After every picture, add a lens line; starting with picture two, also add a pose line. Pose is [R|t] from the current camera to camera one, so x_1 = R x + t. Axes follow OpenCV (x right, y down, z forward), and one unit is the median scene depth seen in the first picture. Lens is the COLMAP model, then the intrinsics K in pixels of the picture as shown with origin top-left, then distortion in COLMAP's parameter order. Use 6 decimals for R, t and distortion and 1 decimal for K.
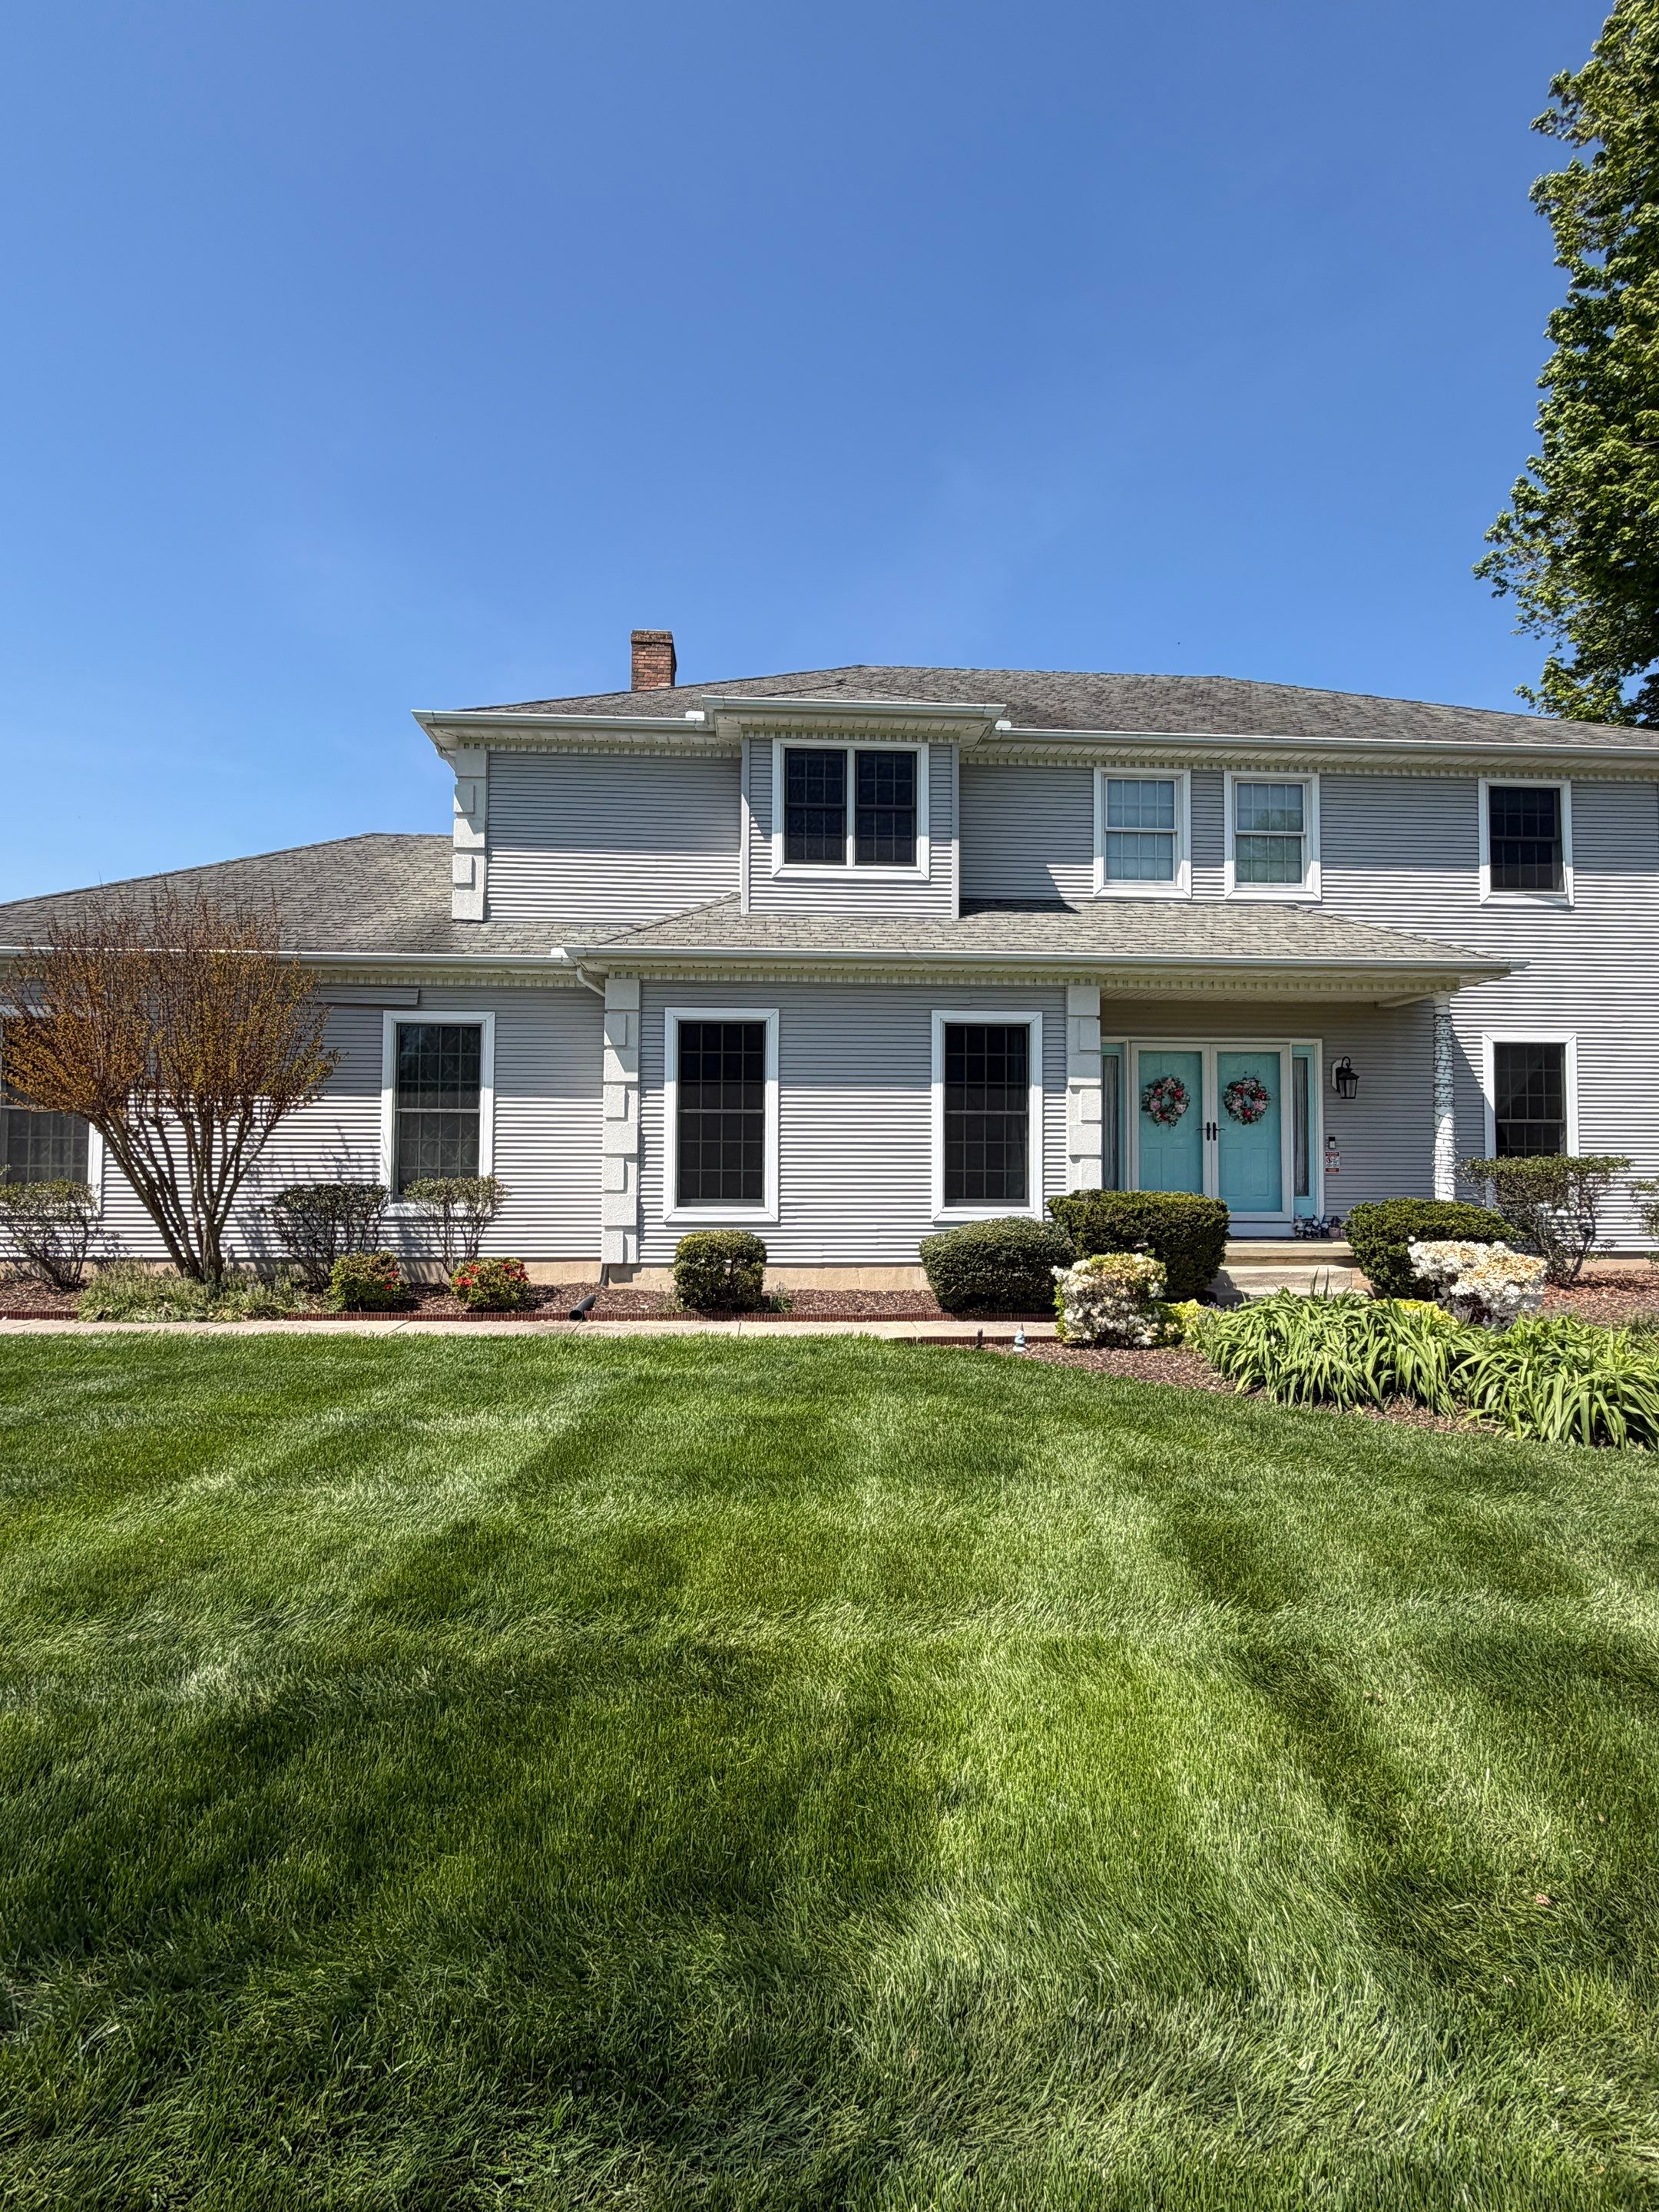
lens RADIAL K [[1145.0, 0, 844.4], [0, 1145.0, 1104.3], [0, 0, 1]] dist [0.006040, -0.000952]
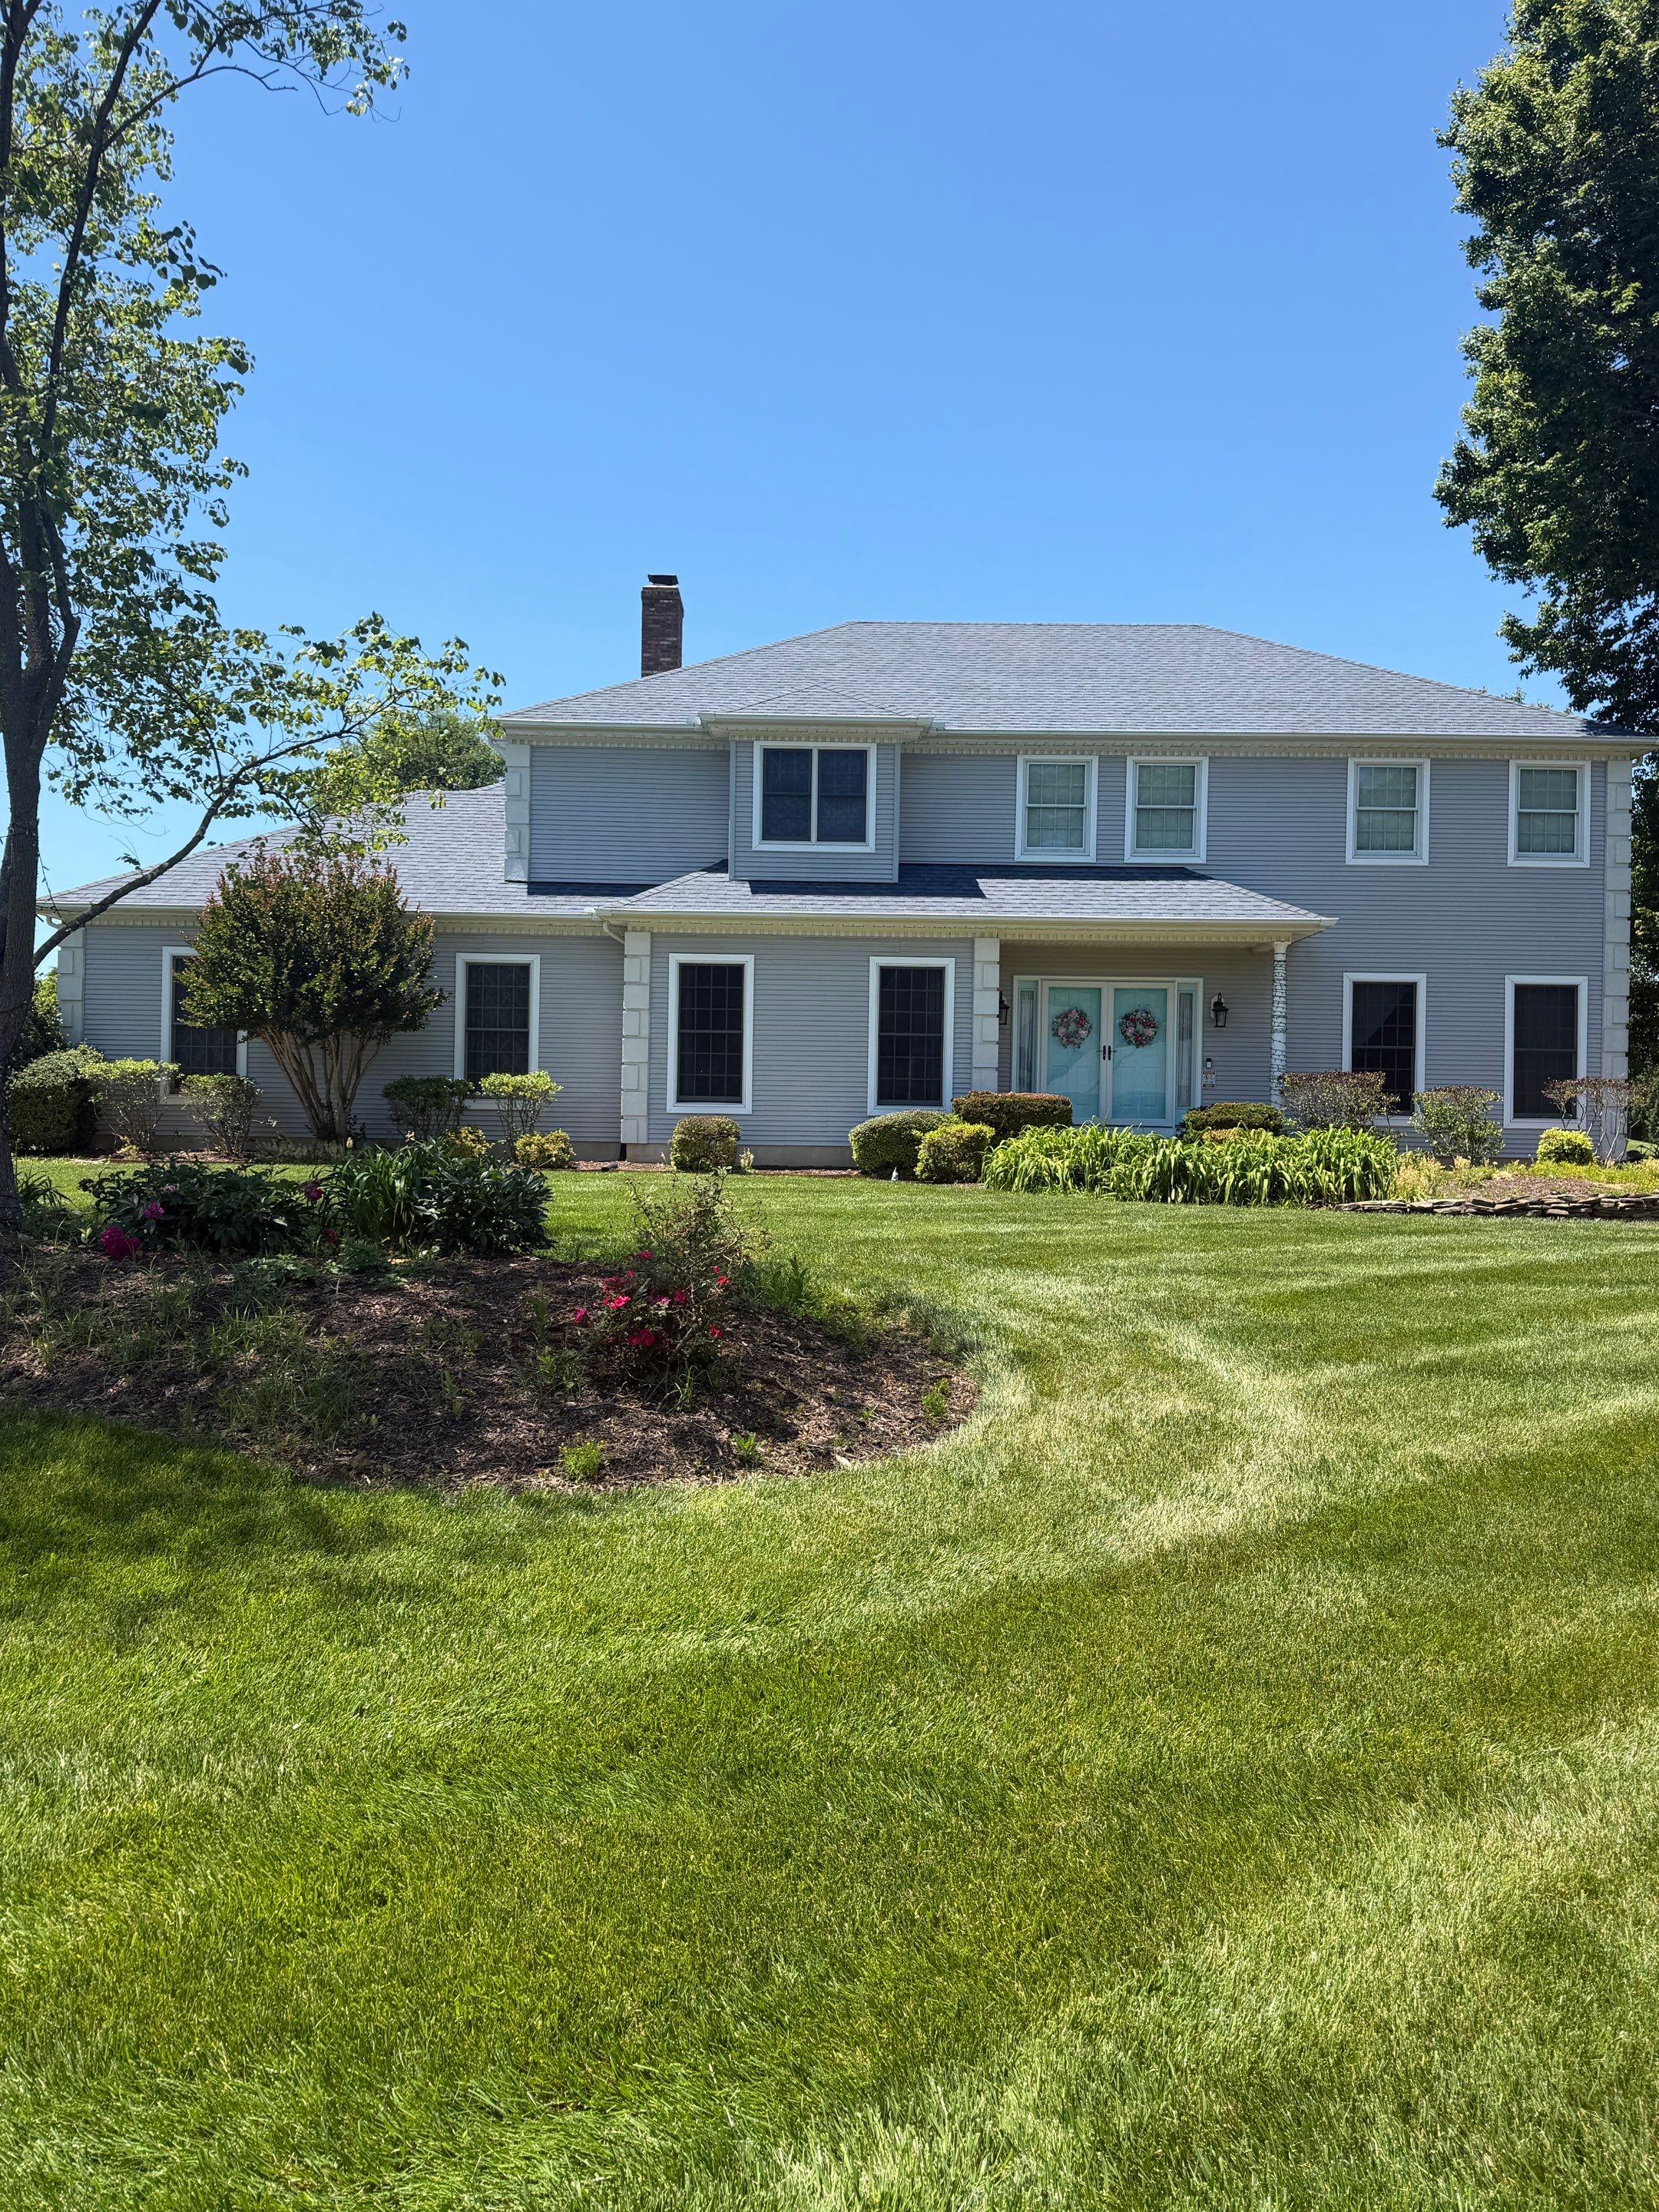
lens RADIAL K [[1672.5, 0, 814.6], [0, 1672.5, 1105.1], [0, 0, 1]] dist [0.056406, -0.008055]
pose [[0.997454, 0.011368, -0.070405, 0.141028], [-0.008867, 0.999322, 0.035732, 0.019241], [0.070764, -0.035017, 0.996878, -0.874223]]
